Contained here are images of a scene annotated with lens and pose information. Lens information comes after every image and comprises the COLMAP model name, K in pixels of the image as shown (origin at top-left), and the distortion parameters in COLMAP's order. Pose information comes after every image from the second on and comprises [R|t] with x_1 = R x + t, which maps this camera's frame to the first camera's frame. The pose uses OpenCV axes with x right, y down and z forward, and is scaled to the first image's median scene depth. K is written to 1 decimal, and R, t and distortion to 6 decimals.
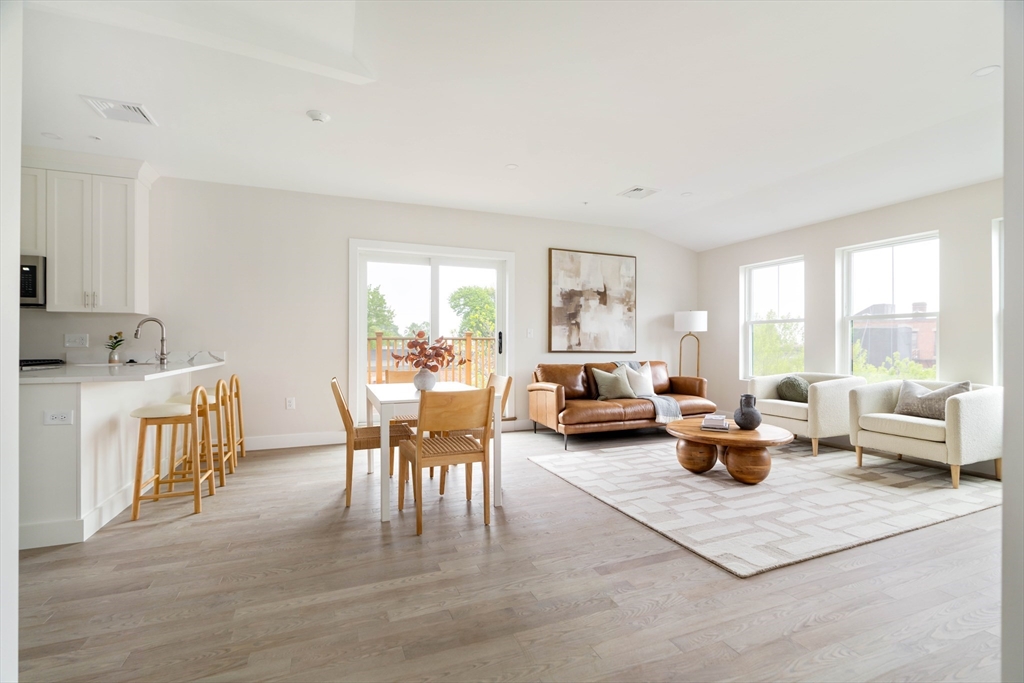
lens RADIAL K [[454.6, 0, 519.5], [0, 454.6, 341.5], [0, 0, 1]] dist [-0.001850, 0.000418]
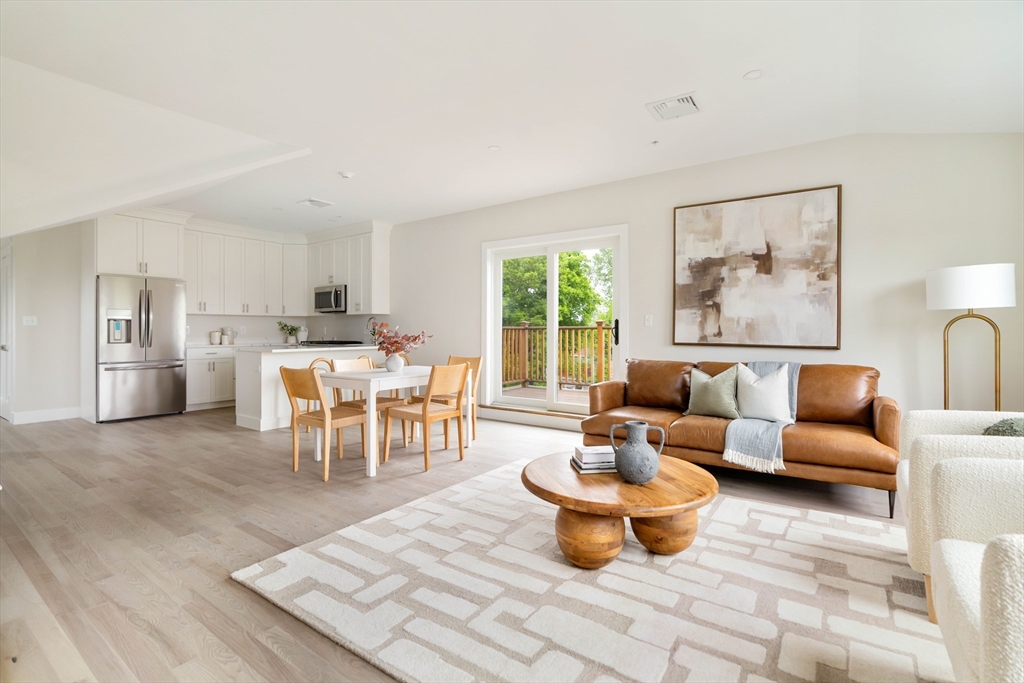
lens RADIAL K [[475.1, 0, 513.2], [0, 475.1, 329.6], [0, 0, 1]] dist [-0.003423, -0.000254]
pose [[0.530263, -0.003400, -0.847827, 0.691378], [0.001693, 0.999994, -0.002951, 0.000303], [0.847832, 0.000130, 0.530265, 0.406186]]
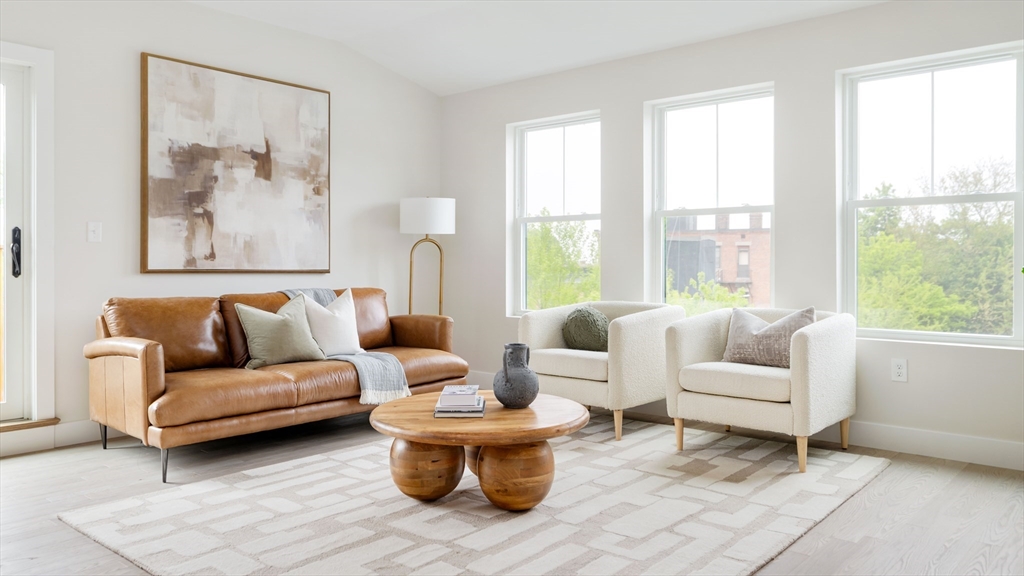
lens RADIAL K [[754.0, 0, 519.1], [0, 754.0, 262.2], [0, 0, 1]] dist [0.001617, -0.000547]
pose [[0.895143, -0.002765, 0.445770, 0.076956], [0.001664, 0.999995, 0.002860, 0.012575], [-0.445775, -0.001818, 0.895143, 0.142634]]
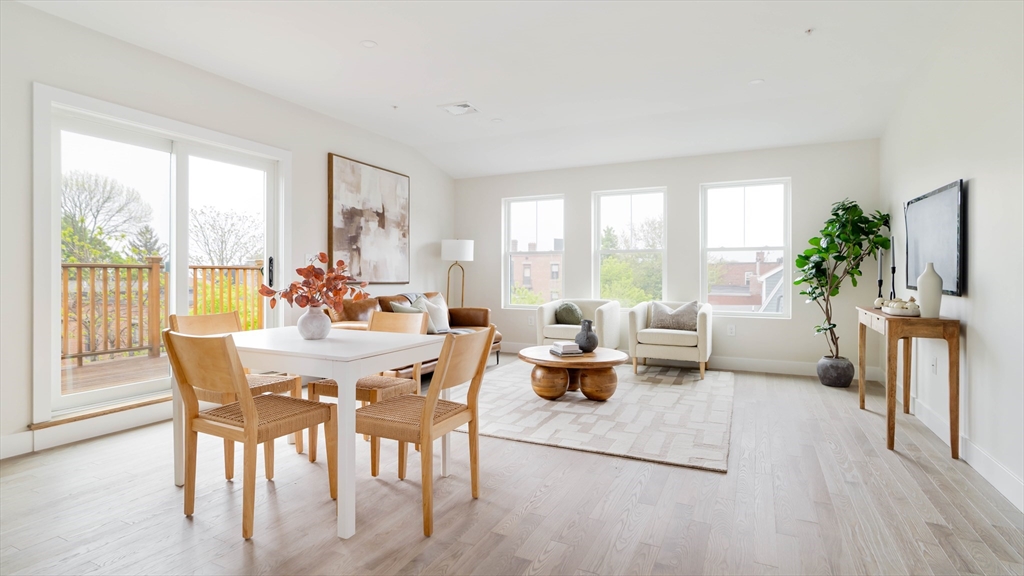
lens RADIAL K [[510.7, 0, 487.9], [0, 510.7, 273.7], [0, 0, 1]] dist [-0.004016, 0.000019]
pose [[0.766360, -0.000265, 0.642411, -0.341063], [-0.001179, 0.999998, 0.001818, 0.003900], [-0.642410, -0.002151, 0.766358, 0.162679]]
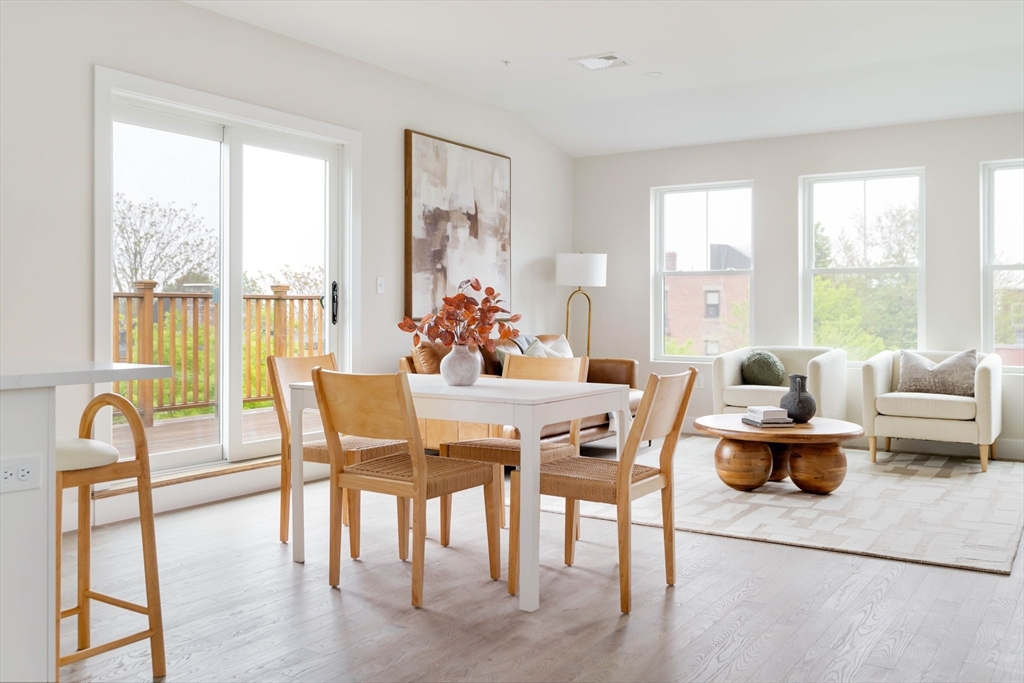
lens RADIAL K [[924.3, 0, 475.8], [0, 924.3, 302.2], [0, 0, 1]] dist [0.009157, 0.003889]
pose [[0.835885, 0.004228, 0.548888, -0.546703], [-0.002158, 0.999988, -0.004417, 0.006809], [-0.548900, 0.002508, 0.835884, 0.036495]]
